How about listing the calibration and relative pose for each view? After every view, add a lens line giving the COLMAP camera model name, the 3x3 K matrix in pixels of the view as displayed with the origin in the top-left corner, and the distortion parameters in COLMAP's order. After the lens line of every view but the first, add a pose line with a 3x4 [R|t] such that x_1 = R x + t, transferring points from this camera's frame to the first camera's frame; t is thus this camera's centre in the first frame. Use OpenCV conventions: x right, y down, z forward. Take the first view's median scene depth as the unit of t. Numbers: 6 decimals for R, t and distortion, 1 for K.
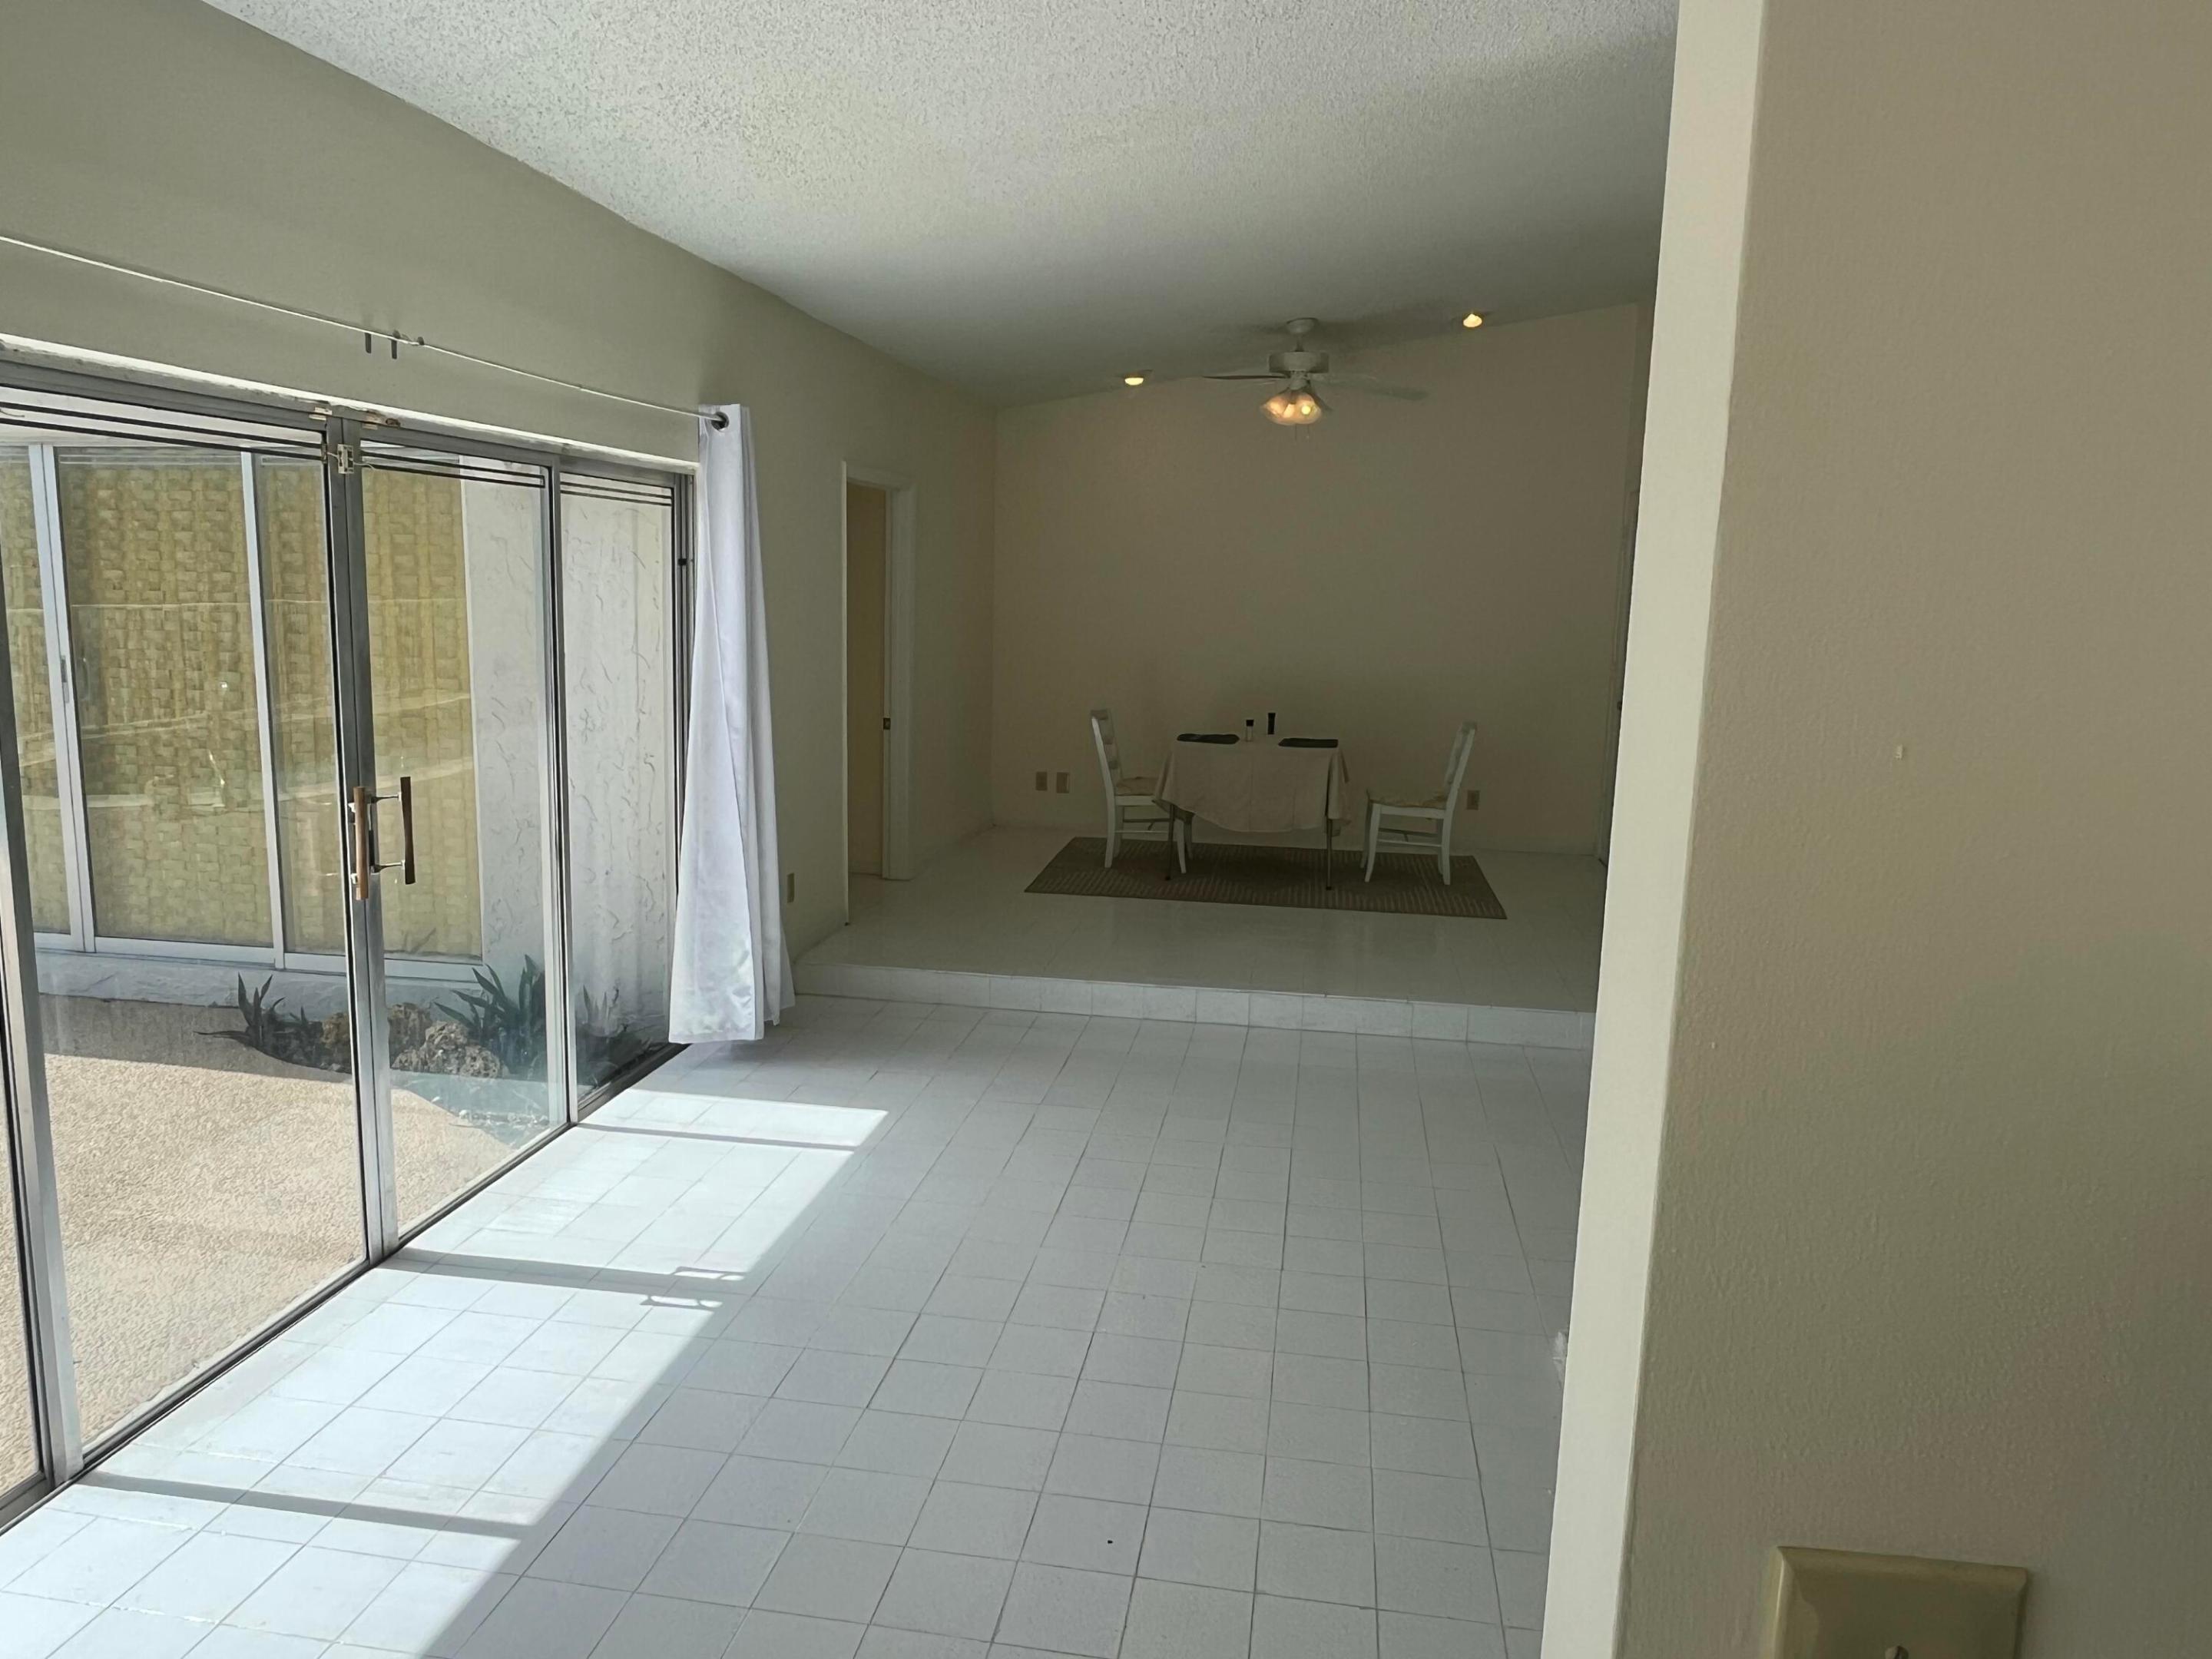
lens RADIAL K [[1478.7, 0, 1106.0], [0, 1478.7, 829.5], [0, 0, 1]] dist [0.001300, 0.000111]
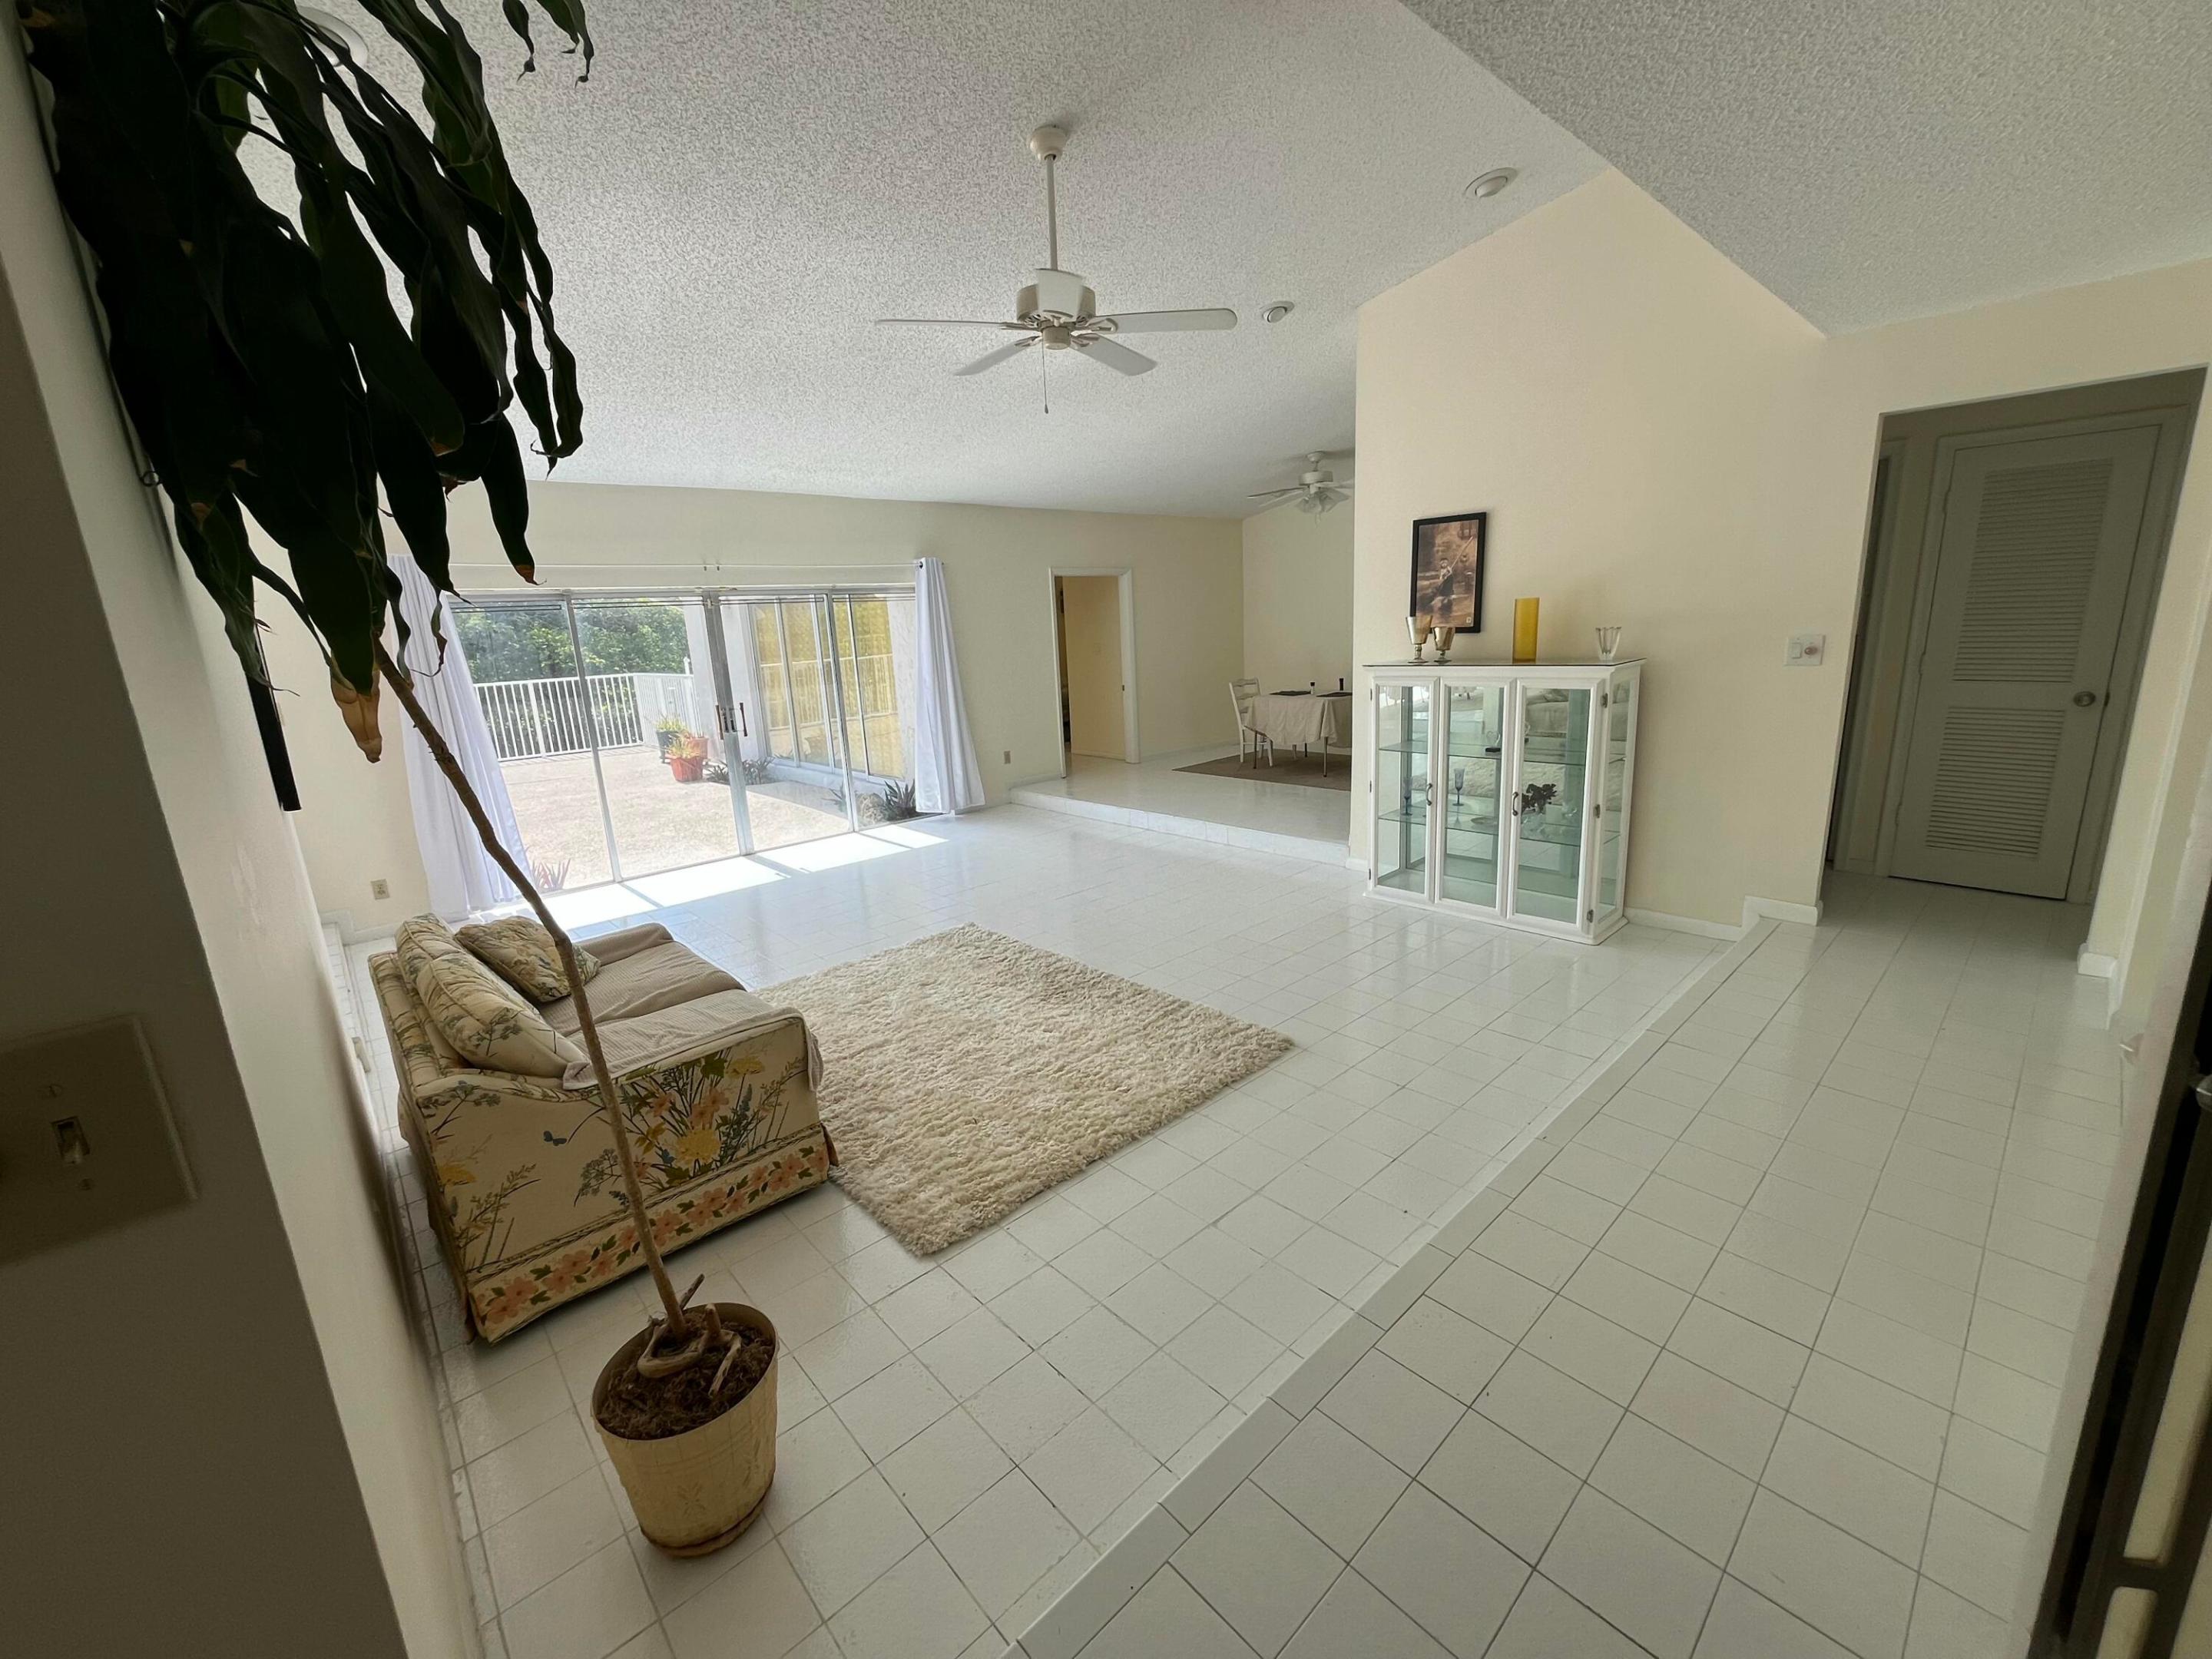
lens RADIAL K [[889.5, 0, 1106.0], [0, 889.5, 829.5], [0, 0, 1]] dist [-0.009508, 0.001243]
pose [[0.774638, 0.078401, -0.627526, 0.934852], [-0.033909, 0.996007, 0.082580, 0.036184], [0.631495, -0.042690, 0.774204, 0.004429]]
